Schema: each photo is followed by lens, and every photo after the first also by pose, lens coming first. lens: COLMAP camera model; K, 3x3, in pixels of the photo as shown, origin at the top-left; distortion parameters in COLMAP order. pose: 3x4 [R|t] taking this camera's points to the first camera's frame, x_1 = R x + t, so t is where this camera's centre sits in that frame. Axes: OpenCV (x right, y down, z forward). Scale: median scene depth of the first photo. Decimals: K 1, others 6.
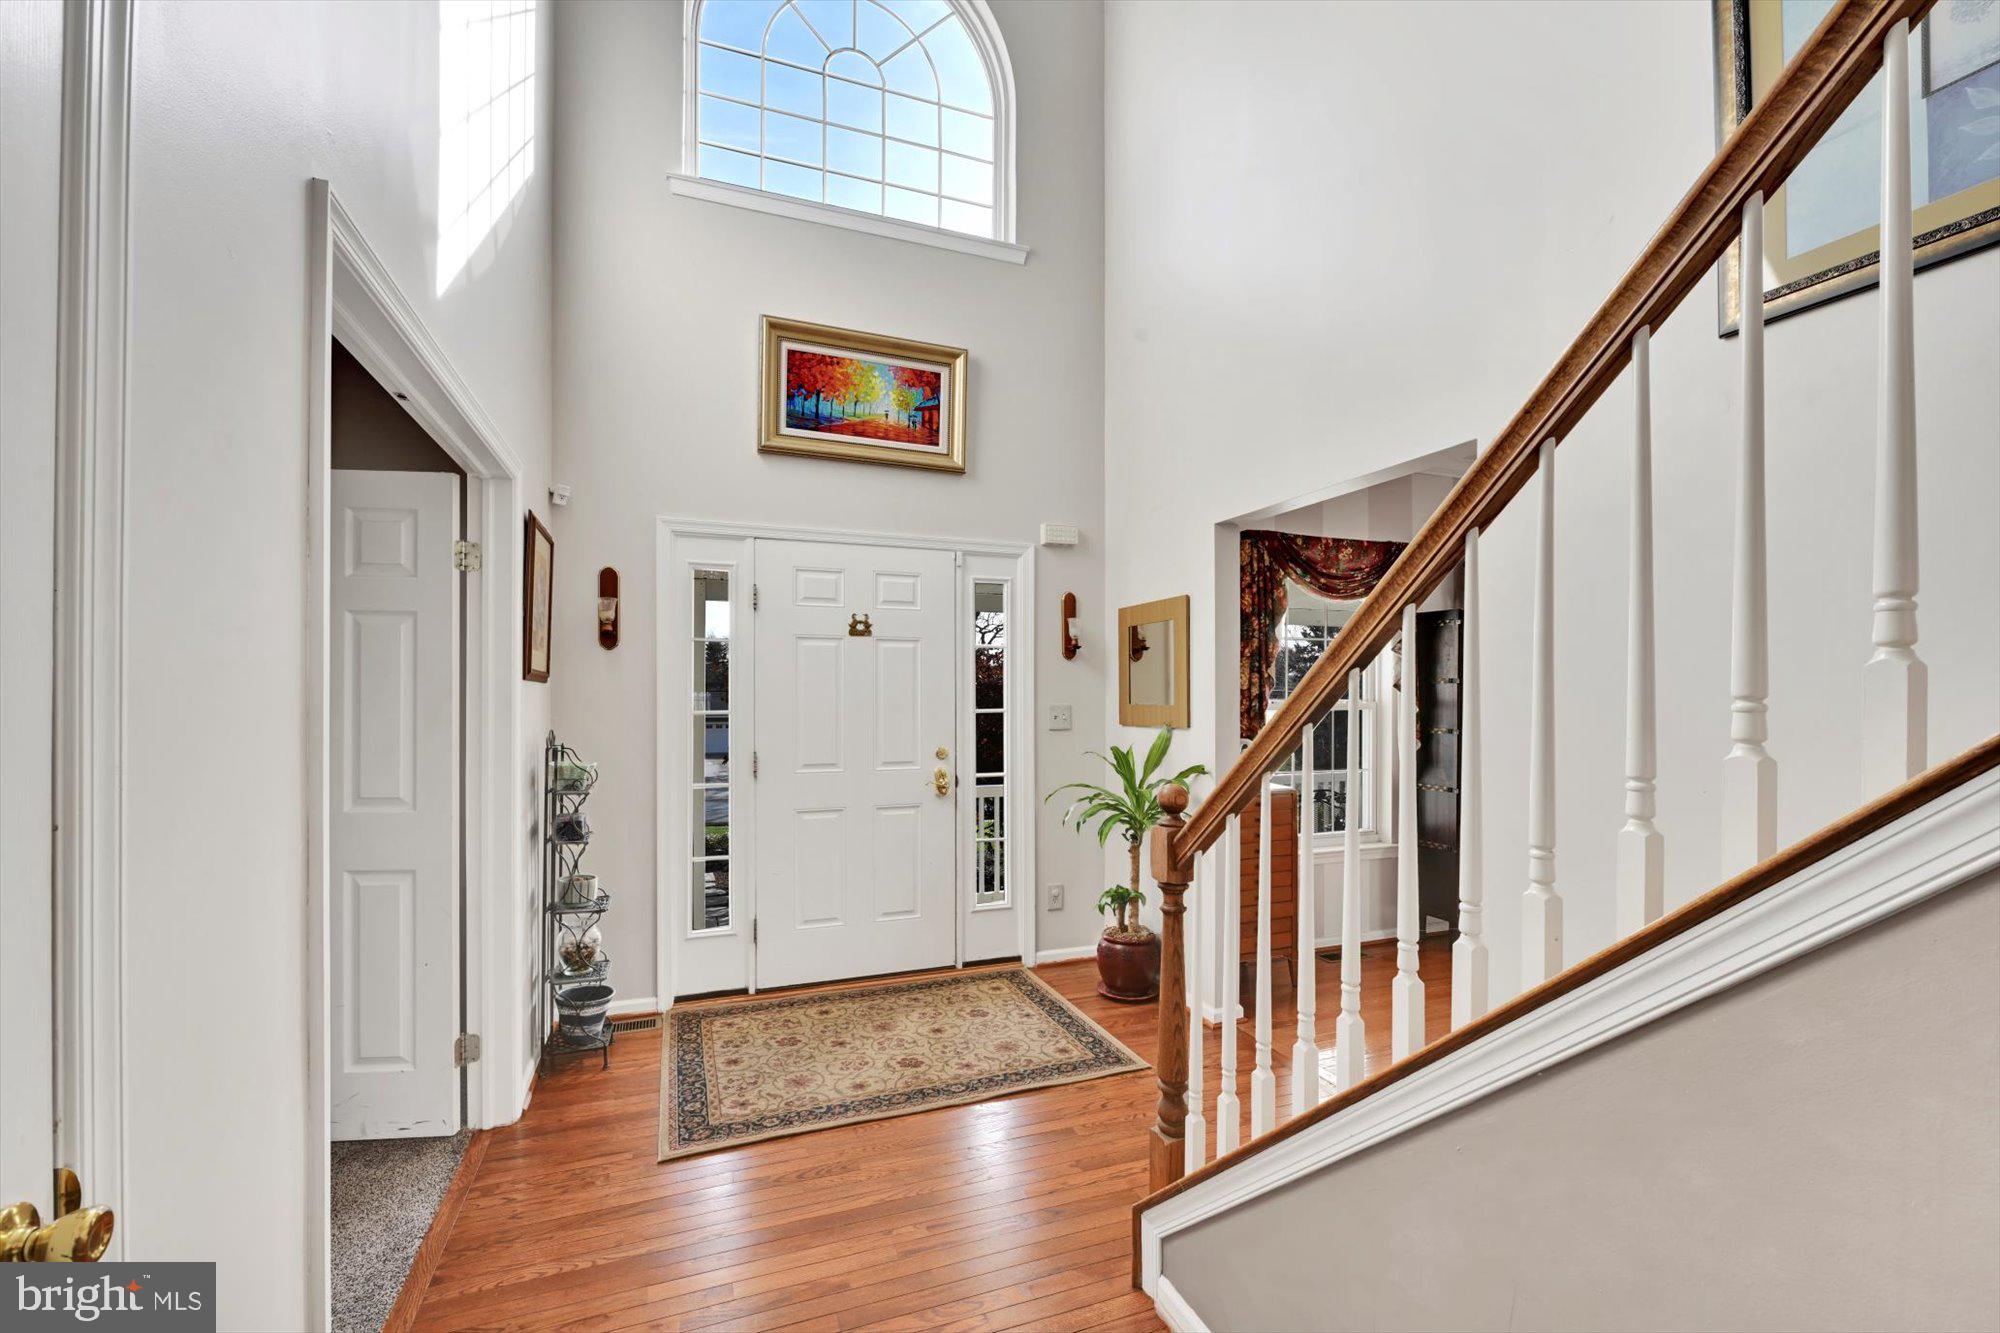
lens RADIAL K [[822.1, 0, 999.0], [0, 822.1, 701.3], [0, 0, 1]] dist [-0.000639, -0.000032]
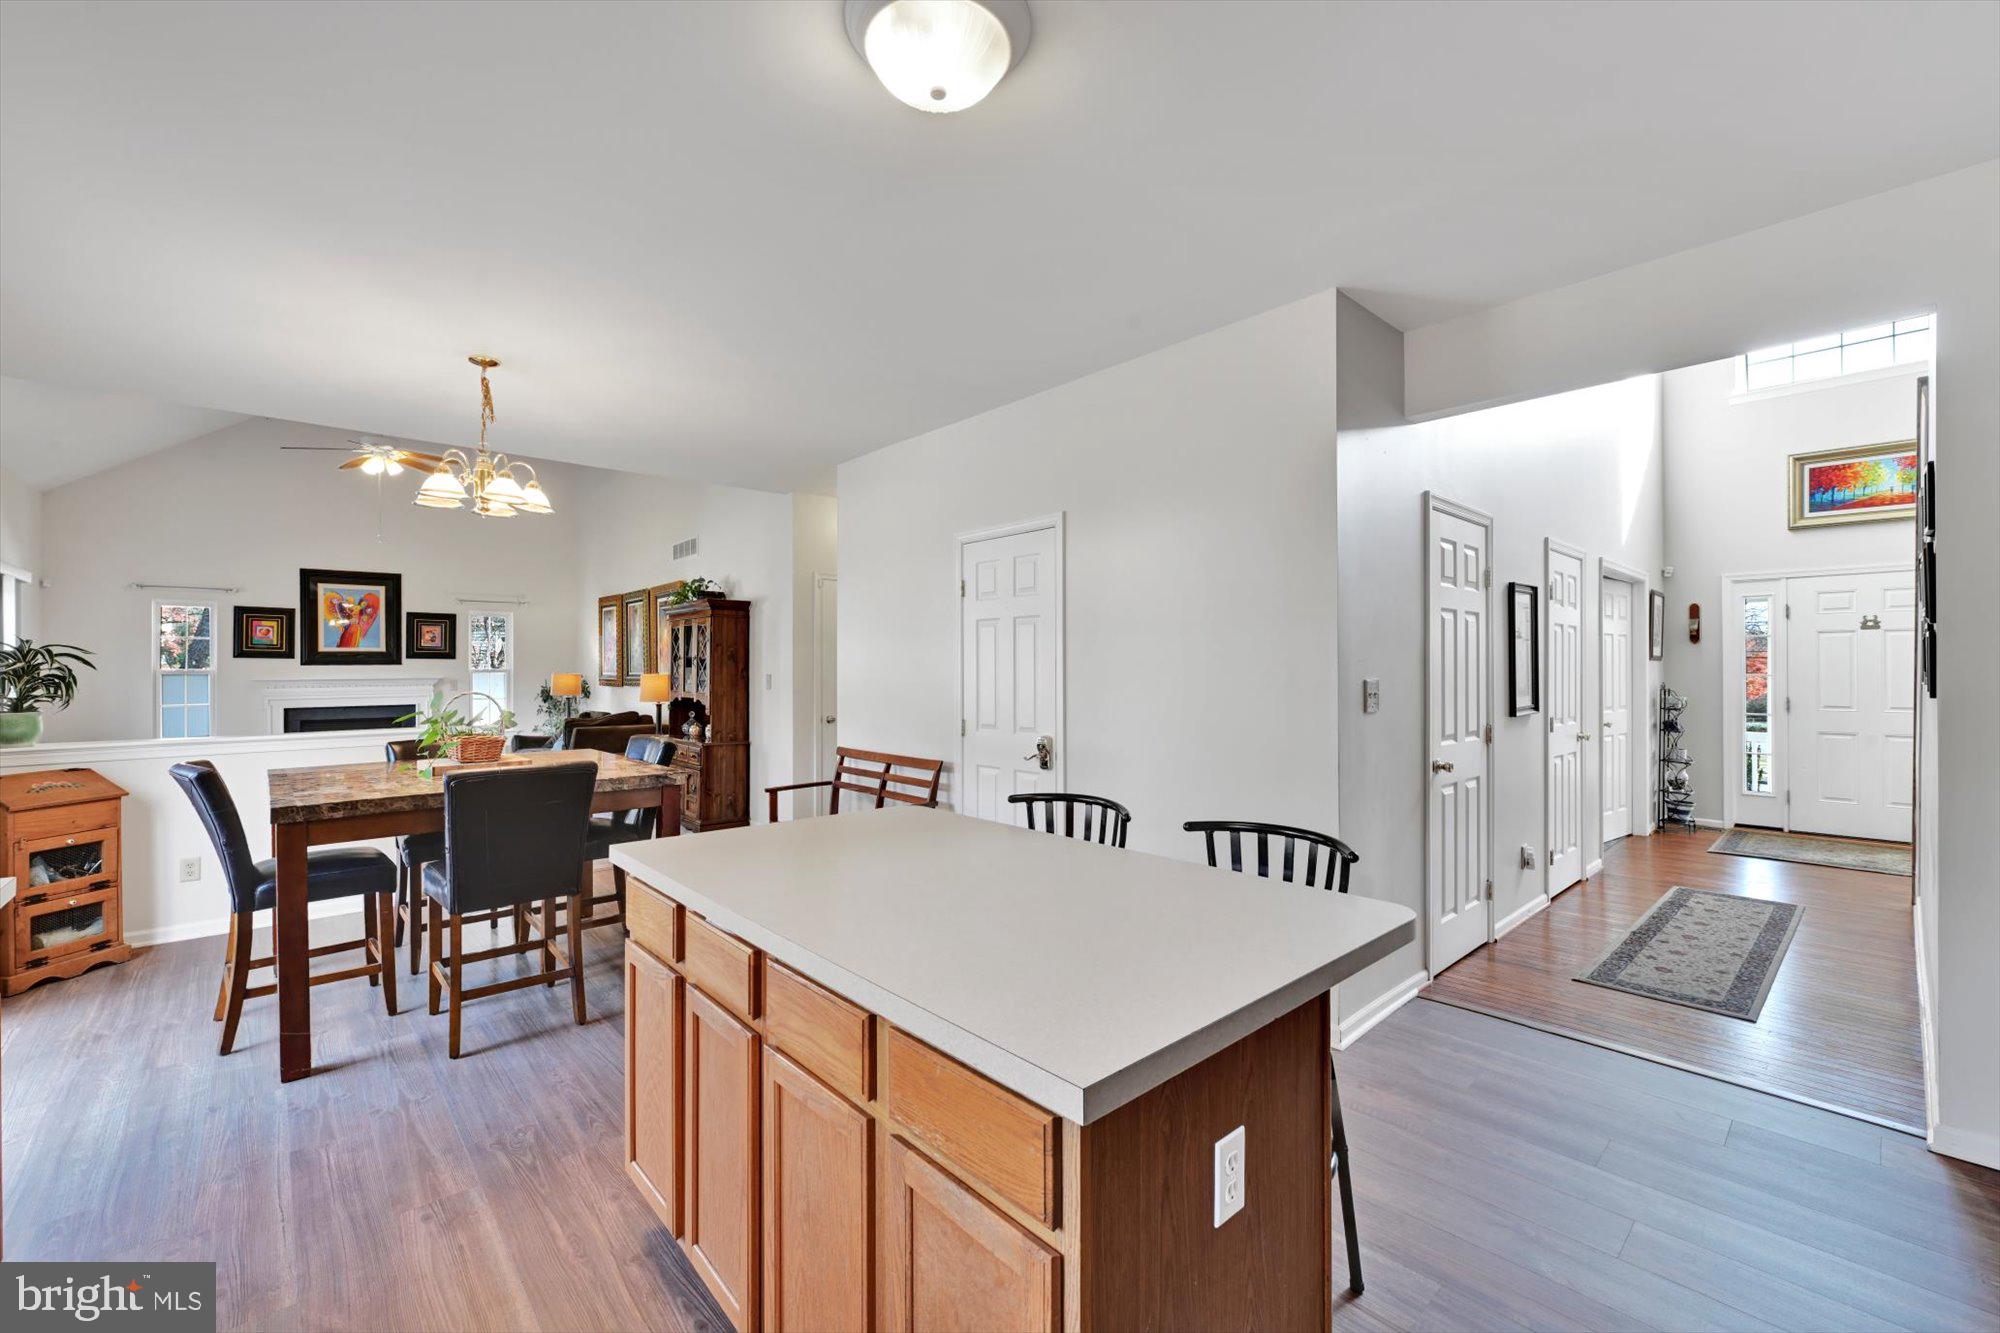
lens RADIAL K [[813.0, 0, 1000.0], [0, 813.0, 666.5], [0, 0, 1]] dist [-0.025345, 0.000190]
pose [[0.358632, -0.003406, -0.933473, 0.742922], [0.003409, 0.999991, -0.002339, -0.008364], [0.933473, -0.002344, 0.358641, -1.298798]]
